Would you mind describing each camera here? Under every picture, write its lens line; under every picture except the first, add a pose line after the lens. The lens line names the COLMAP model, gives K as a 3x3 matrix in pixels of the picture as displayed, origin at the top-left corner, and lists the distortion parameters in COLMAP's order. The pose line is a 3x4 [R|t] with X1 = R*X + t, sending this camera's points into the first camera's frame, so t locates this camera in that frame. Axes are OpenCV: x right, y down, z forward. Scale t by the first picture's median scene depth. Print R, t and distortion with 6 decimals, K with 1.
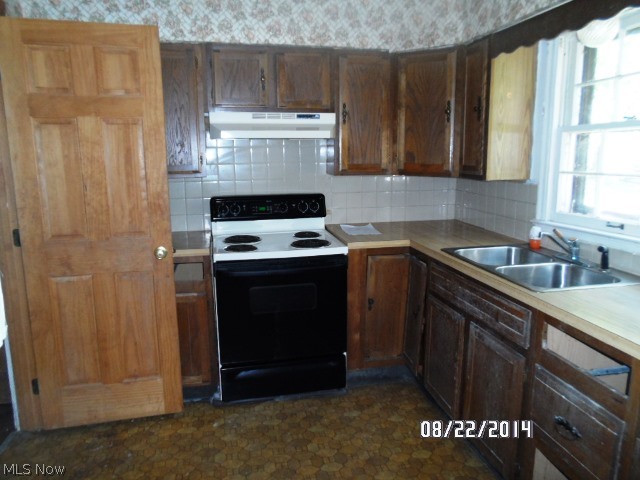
lens RADIAL K [[471.5, 0, 319.7], [0, 471.5, 239.5], [0, 0, 1]] dist [-0.003749, 0.001051]
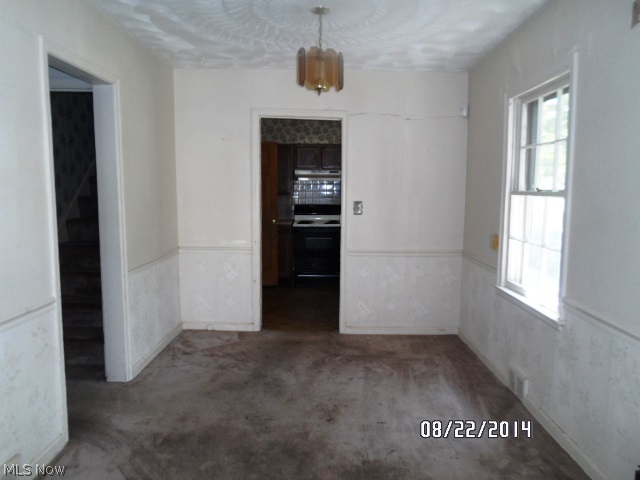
lens RADIAL K [[471.5, 0, 320.5], [0, 471.5, 239.9], [0, 0, 1]] dist [-0.003749, 0.001051]
pose [[0.979207, 0.030383, -0.200573, 0.427732], [-0.045951, 0.996241, -0.073427, 0.286201], [0.197589, 0.081117, 0.976923, -1.439007]]
